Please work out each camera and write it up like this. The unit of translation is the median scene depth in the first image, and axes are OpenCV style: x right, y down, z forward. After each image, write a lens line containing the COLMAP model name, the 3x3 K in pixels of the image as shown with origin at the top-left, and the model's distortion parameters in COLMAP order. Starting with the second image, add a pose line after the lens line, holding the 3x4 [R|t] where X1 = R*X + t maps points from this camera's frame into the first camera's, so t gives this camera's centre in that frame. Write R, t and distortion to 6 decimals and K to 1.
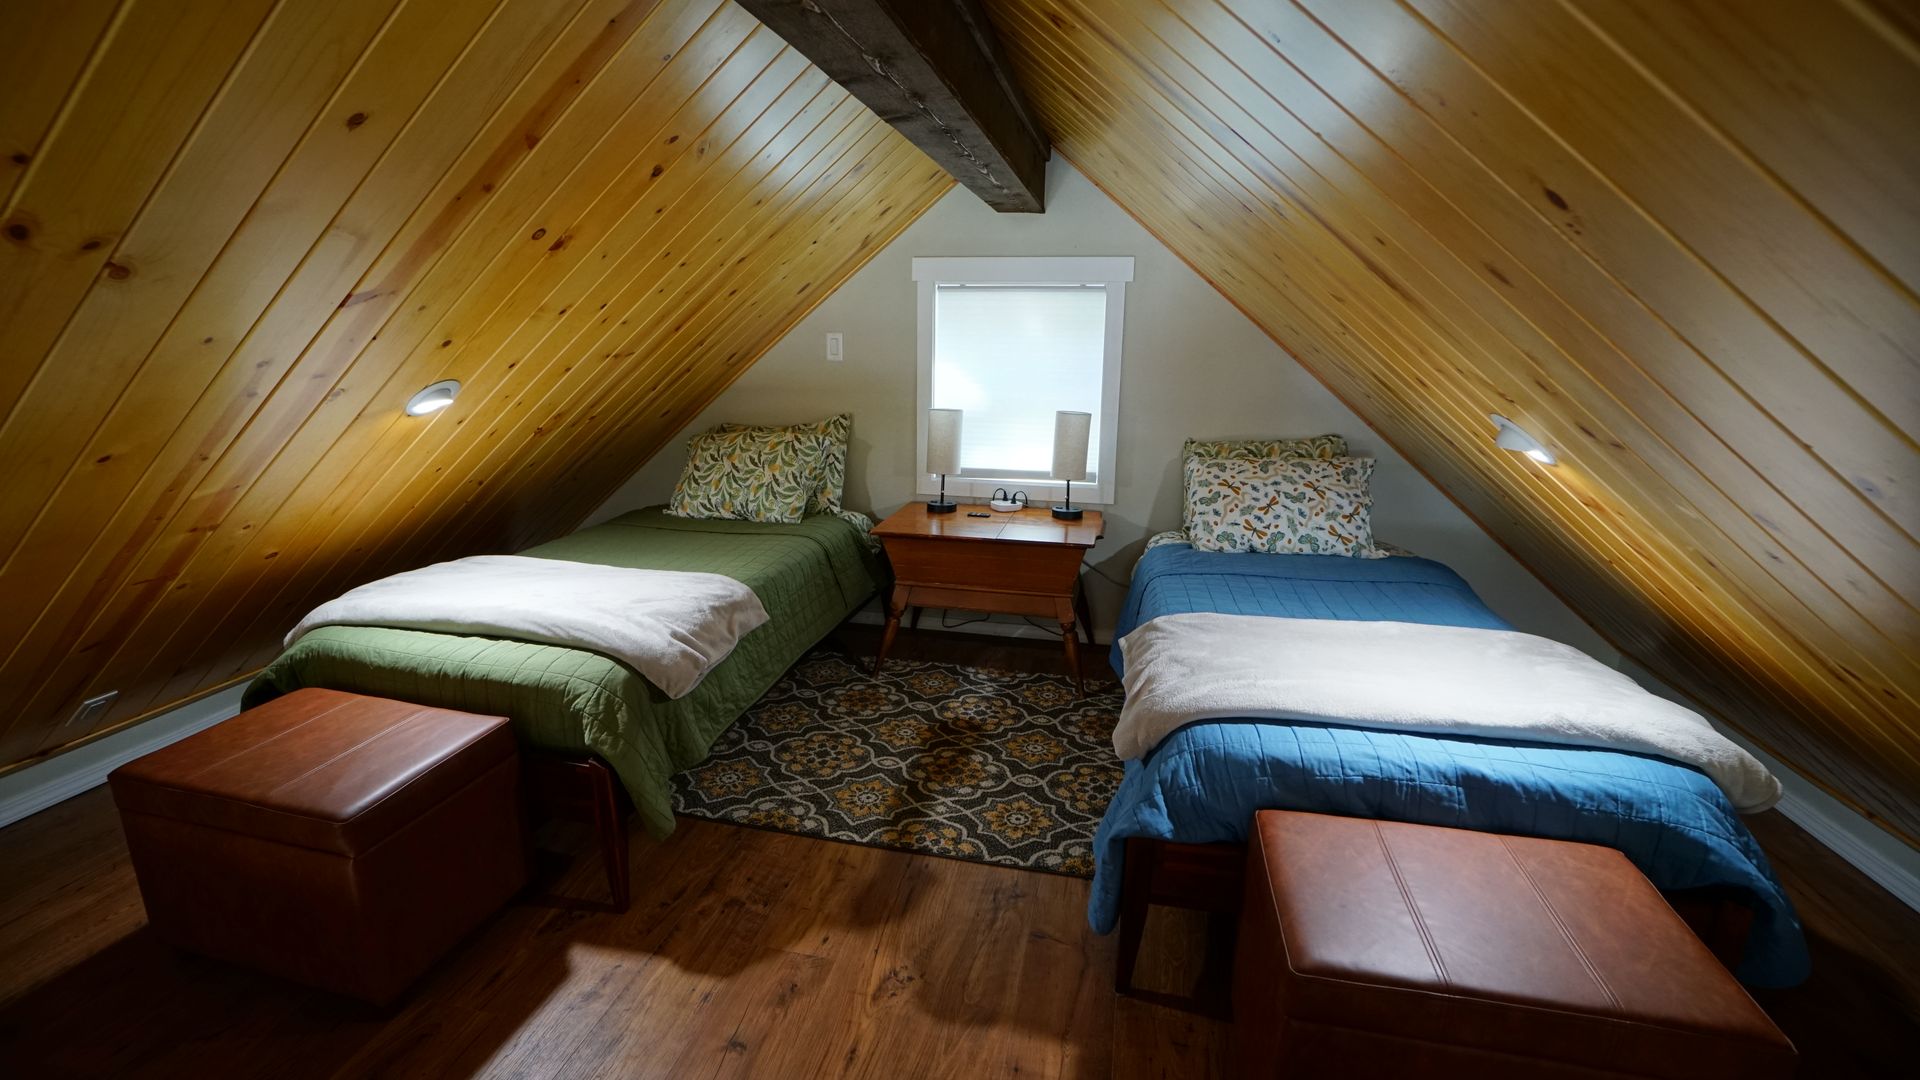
lens RADIAL K [[831.8, 0, 943.8], [0, 831.8, 537.8], [0, 0, 1]] dist [-0.057075, 0.015773]
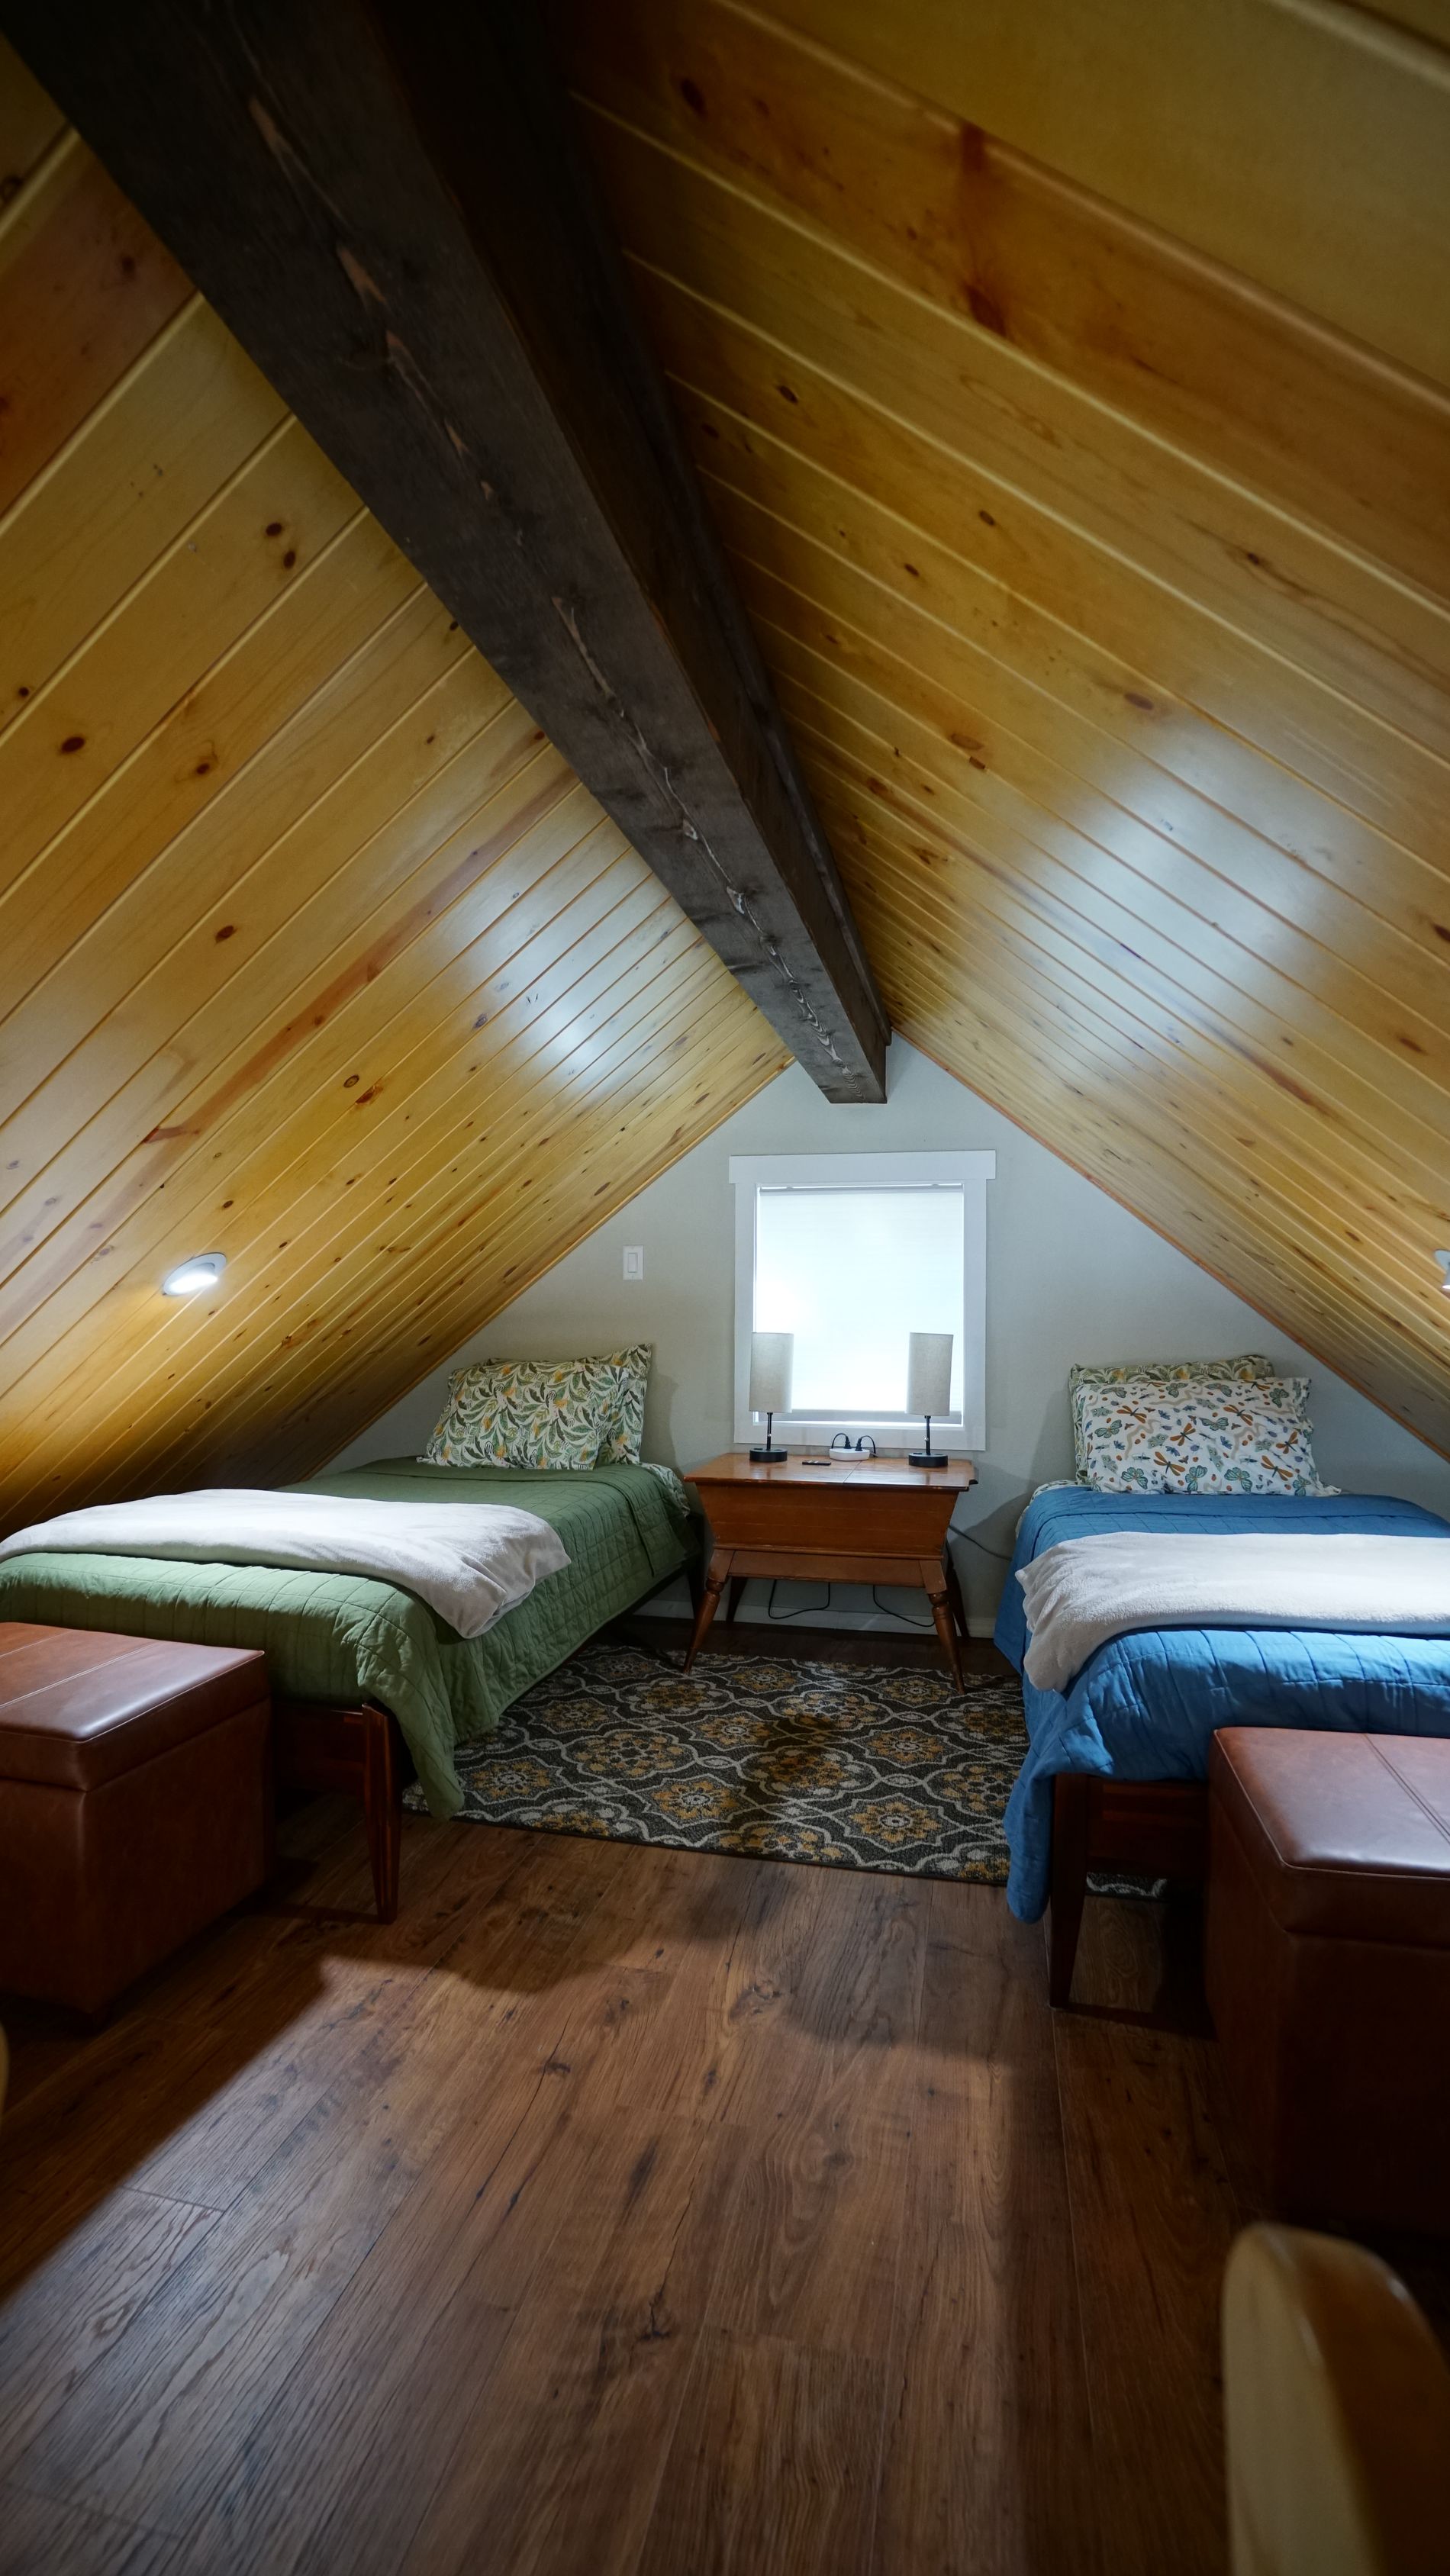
lens RADIAL K [[1116.1, 0, 720.8], [0, 1116.1, 1322.1], [0, 0, 1]] dist [-0.057075, 0.015773]
pose [[0.999971, -0.005900, -0.004812, -0.075079], [0.004645, 0.973548, -0.228434, 0.146814], [0.006033, 0.228405, 0.973548, -0.110488]]
